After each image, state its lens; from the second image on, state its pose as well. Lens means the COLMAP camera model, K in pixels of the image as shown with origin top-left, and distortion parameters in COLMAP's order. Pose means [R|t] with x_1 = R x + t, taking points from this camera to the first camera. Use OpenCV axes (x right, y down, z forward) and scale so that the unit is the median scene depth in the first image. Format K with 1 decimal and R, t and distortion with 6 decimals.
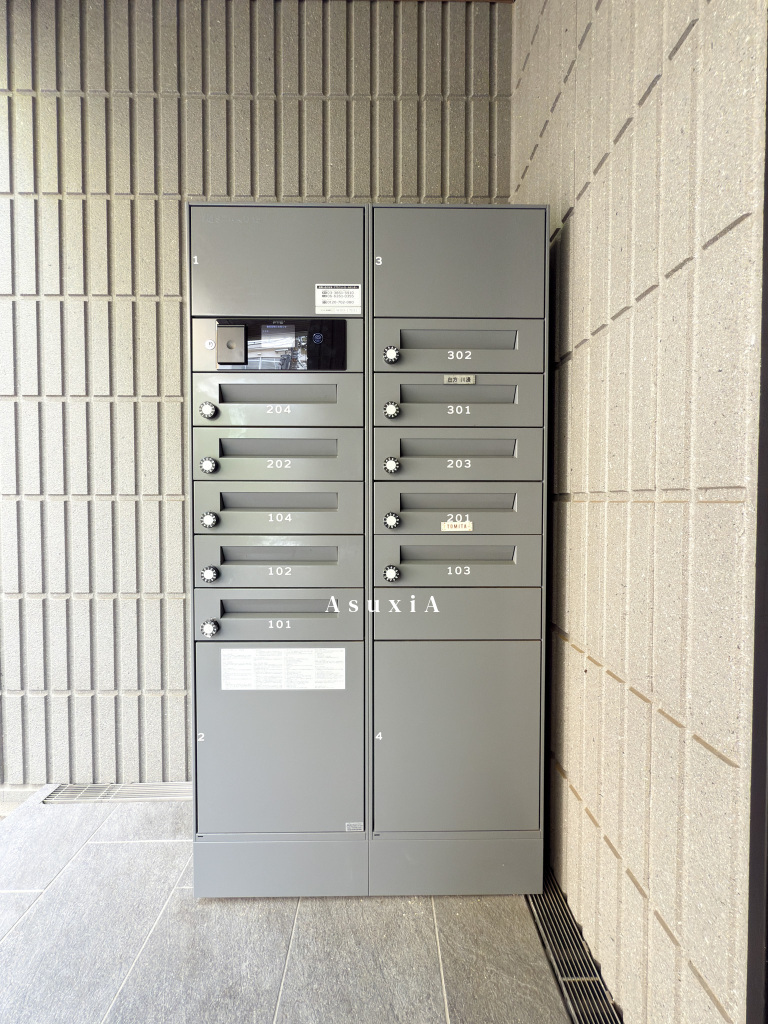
lens RADIAL K [[436.8, 0, 384.0], [0, 436.8, 512.0], [0, 0, 1]] dist [-0.000124, -0.000164]
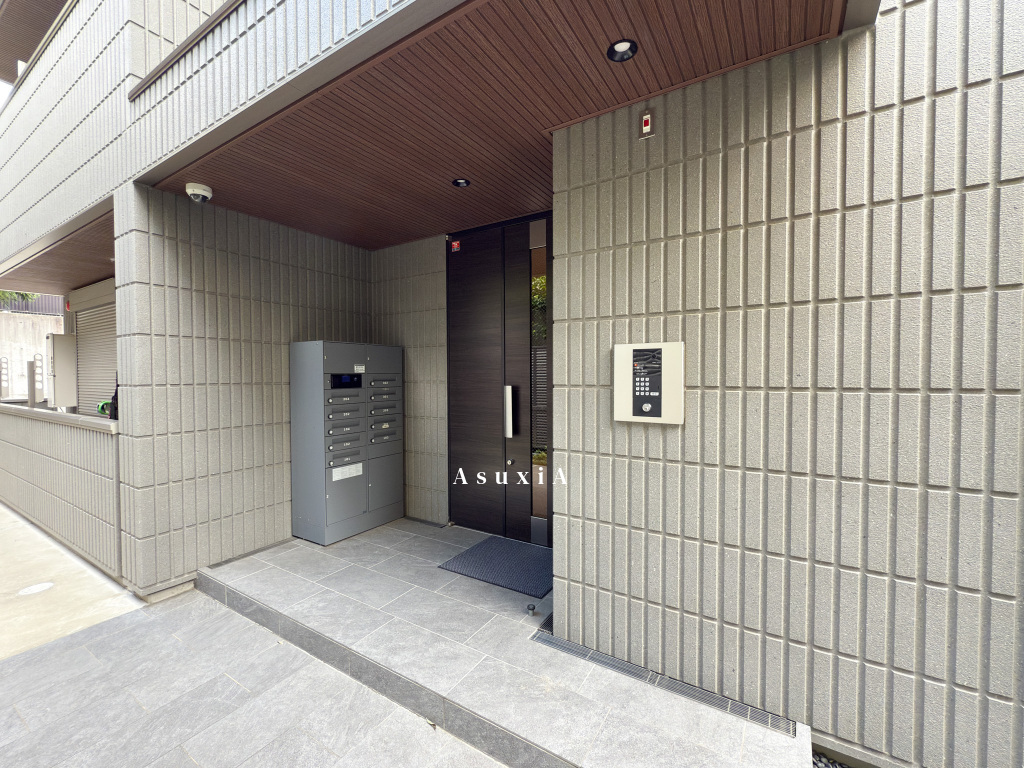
lens RADIAL K [[436.8, 0, 512.0], [0, 436.8, 384.0], [0, 0, 1]] dist [-0.000124, -0.000164]
pose [[0.545457, -0.022485, 0.837837, -2.470533], [0.026923, 0.999594, 0.009299, -0.350093], [-0.837706, 0.017485, 0.545841, -2.074900]]
